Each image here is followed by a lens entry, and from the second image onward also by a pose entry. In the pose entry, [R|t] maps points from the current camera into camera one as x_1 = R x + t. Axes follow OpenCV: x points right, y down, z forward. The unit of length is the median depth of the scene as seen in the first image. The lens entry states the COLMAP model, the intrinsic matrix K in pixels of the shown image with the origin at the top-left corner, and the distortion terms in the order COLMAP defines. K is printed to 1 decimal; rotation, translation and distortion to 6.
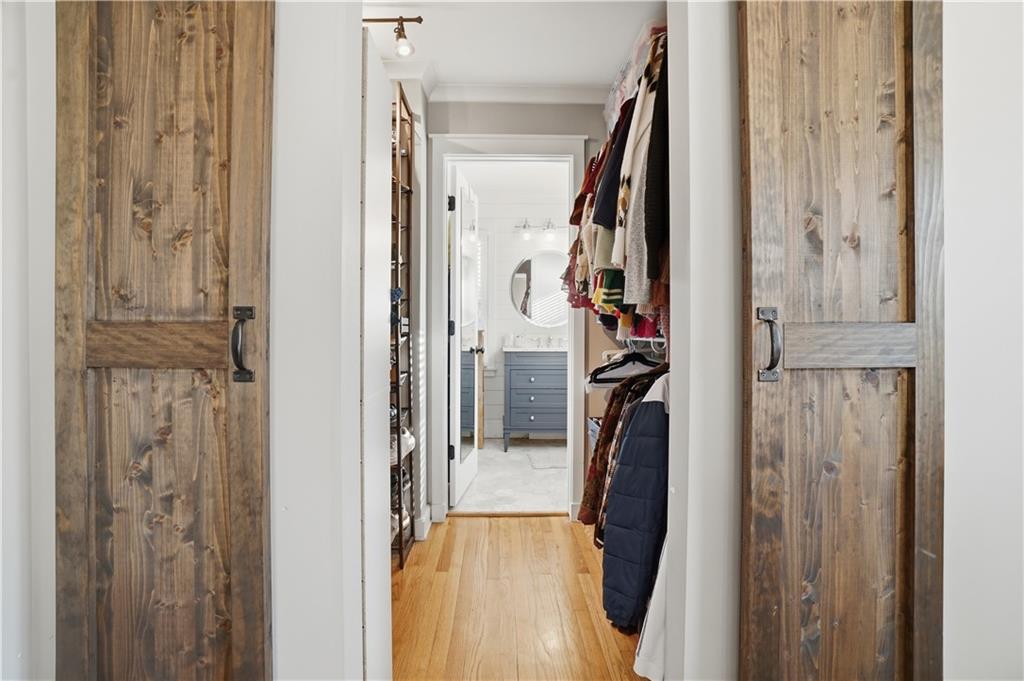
lens RADIAL K [[476.2, 0, 508.5], [0, 476.2, 337.0], [0, 0, 1]] dist [-0.042503, 0.000478]
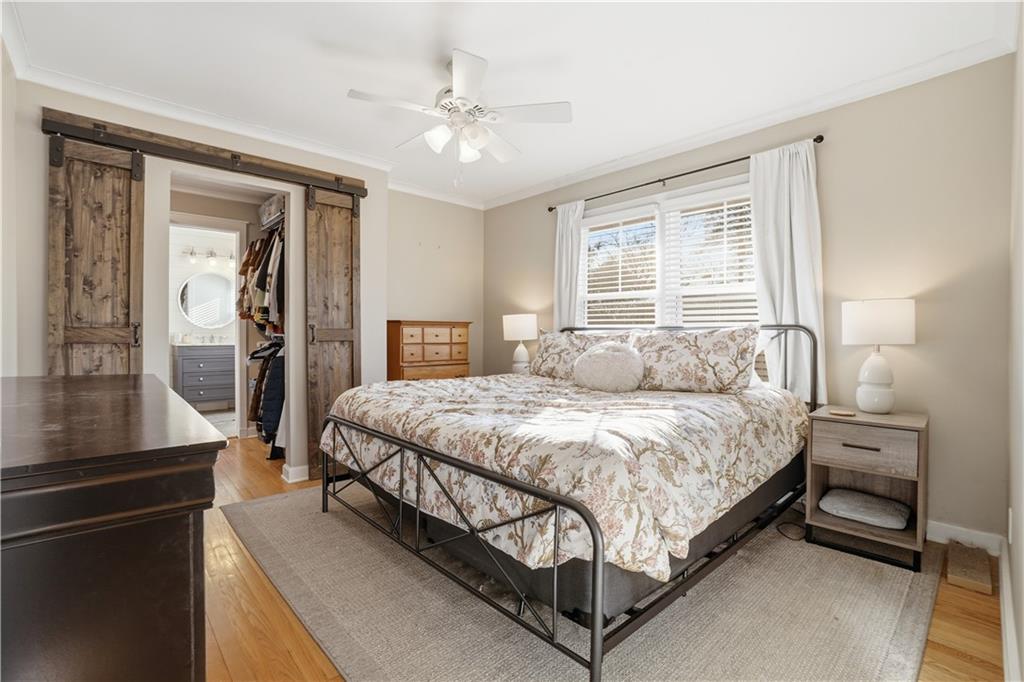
lens RADIAL K [[459.6, 0, 513.1], [0, 459.6, 339.2], [0, 0, 1]] dist [-0.042664, 0.000060]
pose [[0.744970, -0.009414, 0.667031, -0.640800], [0.007334, 0.999956, 0.005922, 0.042169], [-0.667057, 0.000481, 0.745006, -2.651657]]
